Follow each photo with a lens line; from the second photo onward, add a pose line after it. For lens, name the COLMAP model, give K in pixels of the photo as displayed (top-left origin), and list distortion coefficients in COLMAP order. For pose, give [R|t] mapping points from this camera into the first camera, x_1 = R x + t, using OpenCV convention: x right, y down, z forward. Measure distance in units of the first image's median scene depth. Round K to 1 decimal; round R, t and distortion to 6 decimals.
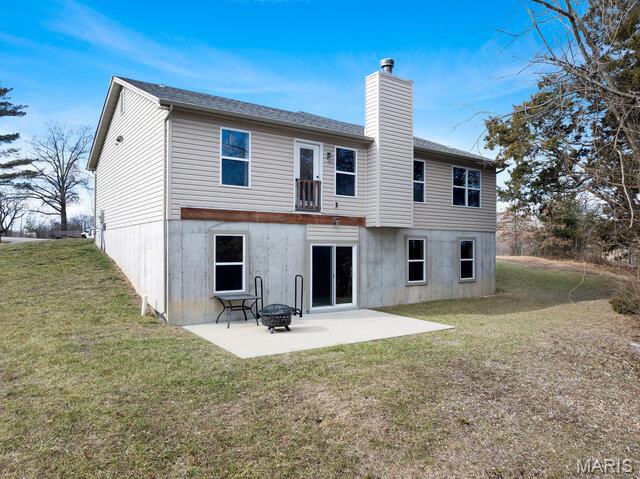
lens RADIAL K [[449.3, 0, 320.0], [0, 449.3, 239.5], [0, 0, 1]] dist [-0.007279, -0.004899]
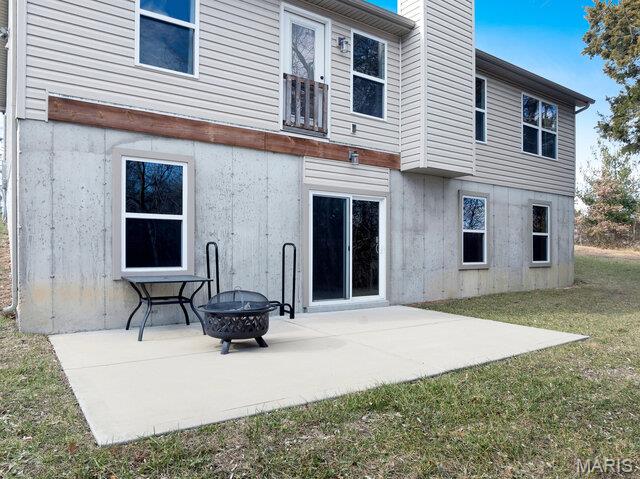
lens RADIAL K [[449.3, 0, 320.0], [0, 449.3, 239.5], [0, 0, 1]] dist [-0.007279, -0.004899]
pose [[1.000000, -0.000050, -0.000463, -0.007630], [0.000048, 0.999987, -0.005131, 0.073738], [0.000463, 0.005131, 0.999987, 0.419625]]
